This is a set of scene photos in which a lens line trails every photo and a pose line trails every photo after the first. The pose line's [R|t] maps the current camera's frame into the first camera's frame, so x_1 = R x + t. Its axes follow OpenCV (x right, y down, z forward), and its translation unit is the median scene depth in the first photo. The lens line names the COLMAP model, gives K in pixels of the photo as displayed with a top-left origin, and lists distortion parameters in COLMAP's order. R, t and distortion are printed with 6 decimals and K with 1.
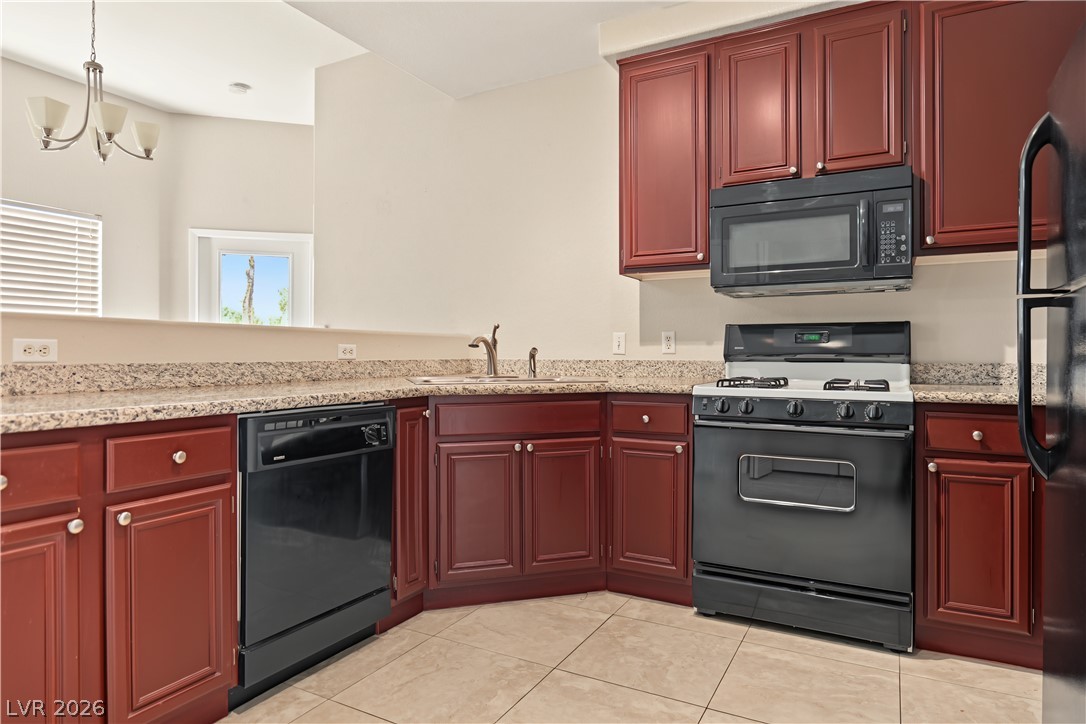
lens RADIAL K [[639.6, 0, 547.7], [0, 639.6, 362.5], [0, 0, 1]] dist [-0.033781, 0.015531]
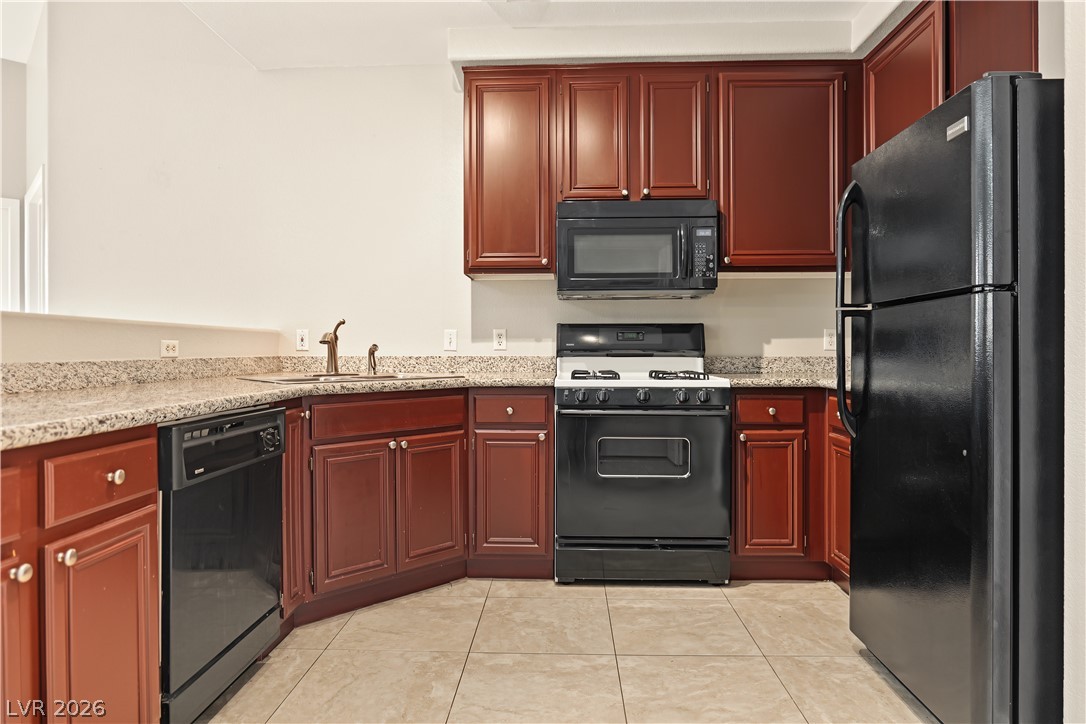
lens RADIAL K [[639.6, 0, 547.7], [0, 639.6, 362.5], [0, 0, 1]] dist [-0.033781, 0.015531]
pose [[0.896360, -0.011032, 0.443190, -0.288869], [0.008273, 0.999932, 0.008159, -0.001183], [-0.443251, -0.003646, 0.896390, 0.009490]]
